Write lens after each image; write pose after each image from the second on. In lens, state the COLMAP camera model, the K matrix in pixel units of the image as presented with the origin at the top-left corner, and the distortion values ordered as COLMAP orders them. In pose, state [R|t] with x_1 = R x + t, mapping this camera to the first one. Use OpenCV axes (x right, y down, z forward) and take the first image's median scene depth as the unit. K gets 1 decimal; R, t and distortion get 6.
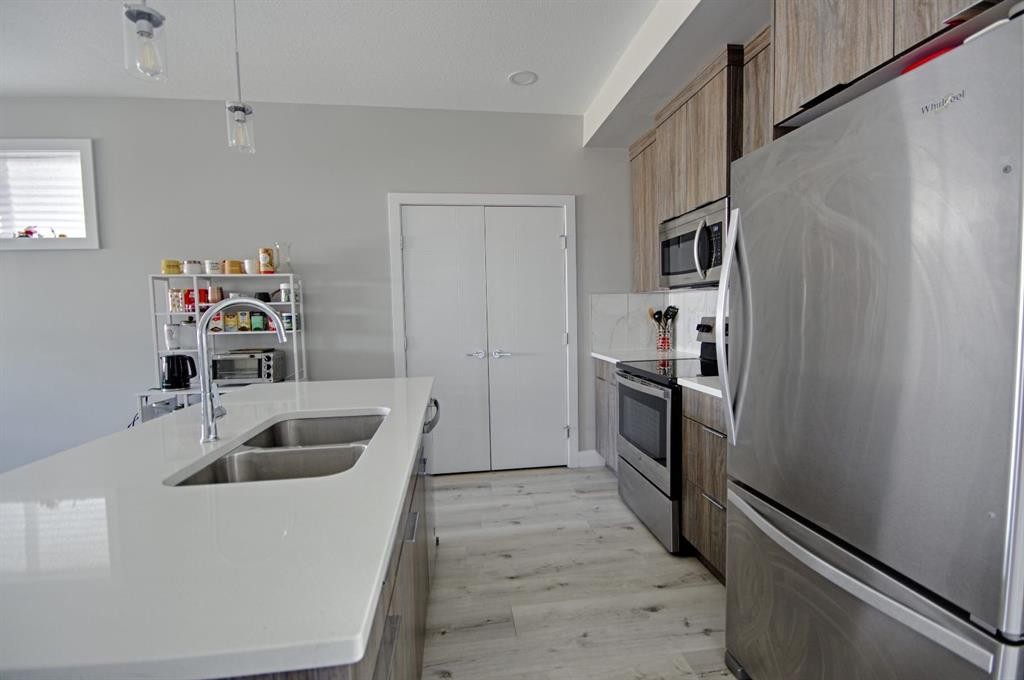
lens RADIAL K [[456.1, 0, 511.2], [0, 456.1, 338.2], [0, 0, 1]] dist [-0.002161, -0.002702]
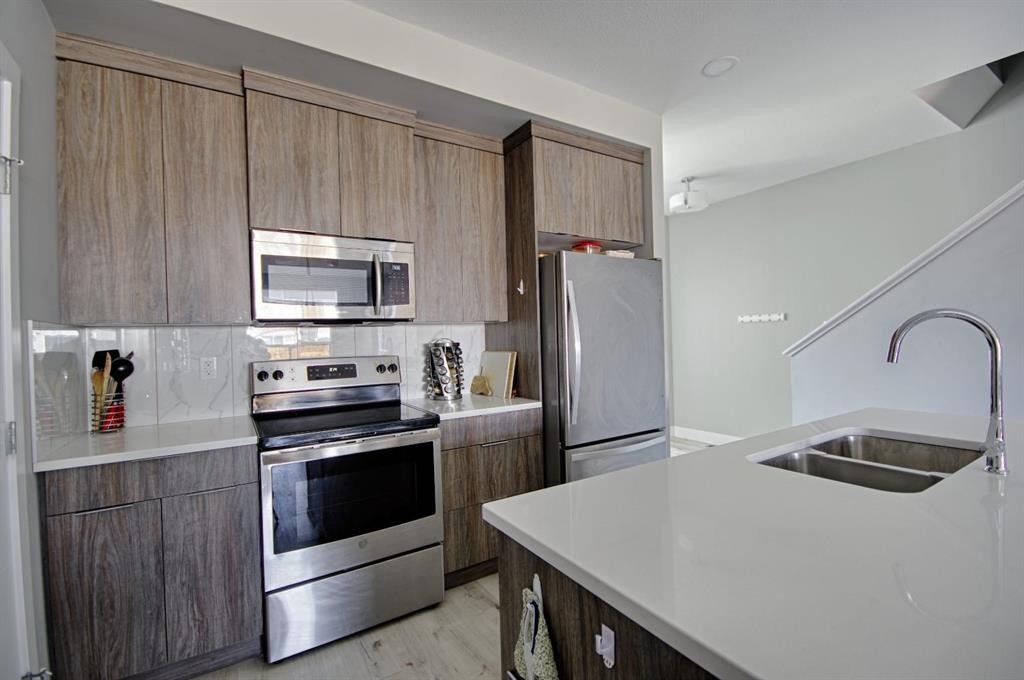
lens RADIAL K [[456.1, 0, 511.7], [0, 456.1, 342.0], [0, 0, 1]] dist [-0.002161, -0.002702]
pose [[-0.427759, 0.024454, 0.903562, -0.562827], [0.094527, 0.995363, 0.017812, -0.067661], [-0.898937, 0.093030, -0.428087, 1.189188]]
